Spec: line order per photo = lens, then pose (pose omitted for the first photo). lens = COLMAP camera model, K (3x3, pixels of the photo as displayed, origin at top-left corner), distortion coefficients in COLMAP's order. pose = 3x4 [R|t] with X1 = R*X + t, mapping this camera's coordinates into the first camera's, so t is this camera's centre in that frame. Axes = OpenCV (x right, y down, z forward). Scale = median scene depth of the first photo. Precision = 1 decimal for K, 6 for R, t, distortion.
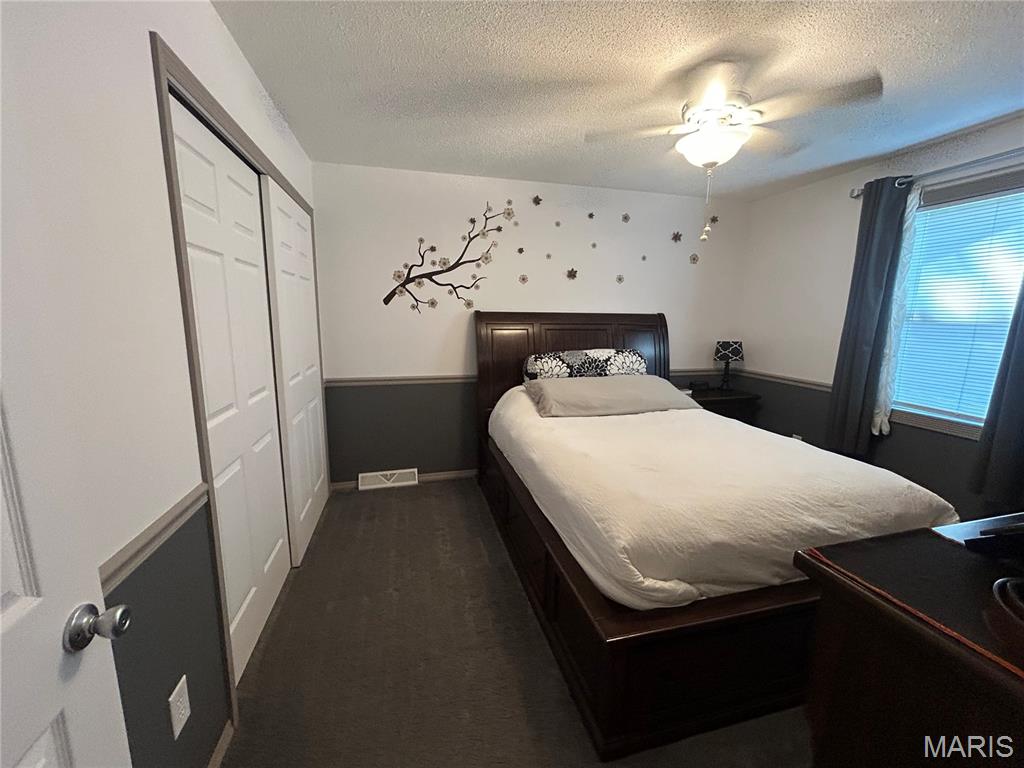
lens RADIAL K [[414.2, 0, 512.7], [0, 414.2, 384.2], [0, 0, 1]] dist [-0.006797, 0.001042]
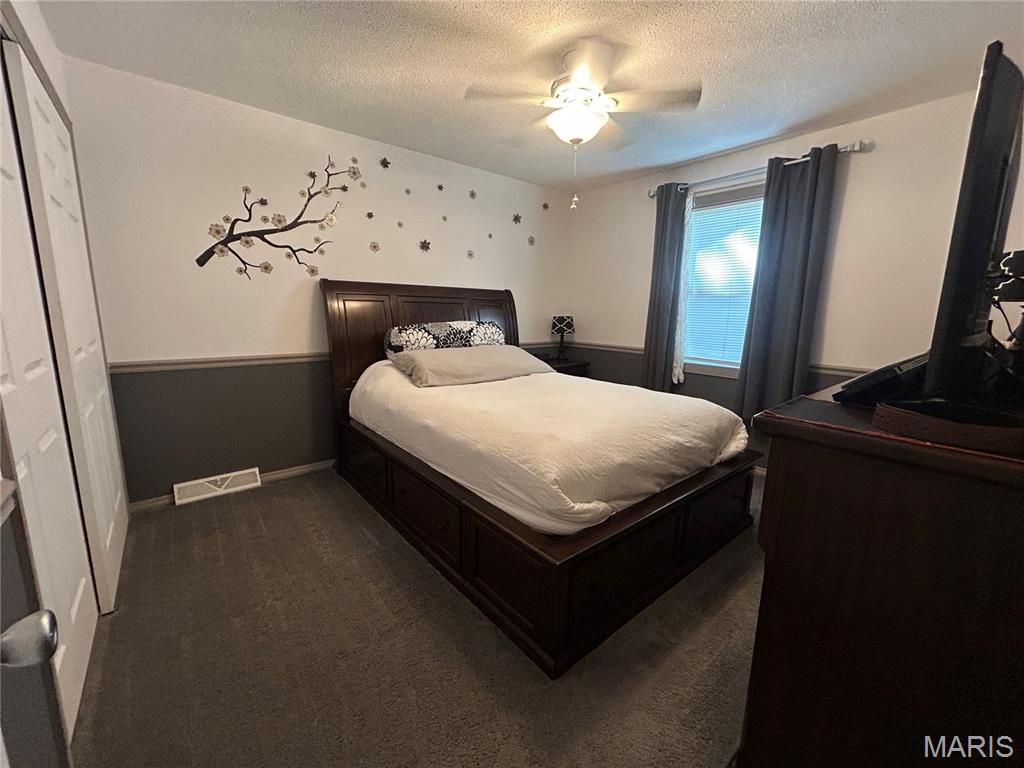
lens RADIAL K [[414.2, 0, 513.1], [0, 414.2, 383.5], [0, 0, 1]] dist [-0.006797, 0.001042]
pose [[0.904239, -0.070138, 0.421227, -0.128002], [0.063753, 0.997537, 0.029242, 0.052821], [-0.422241, 0.000413, 0.906484, 0.035998]]
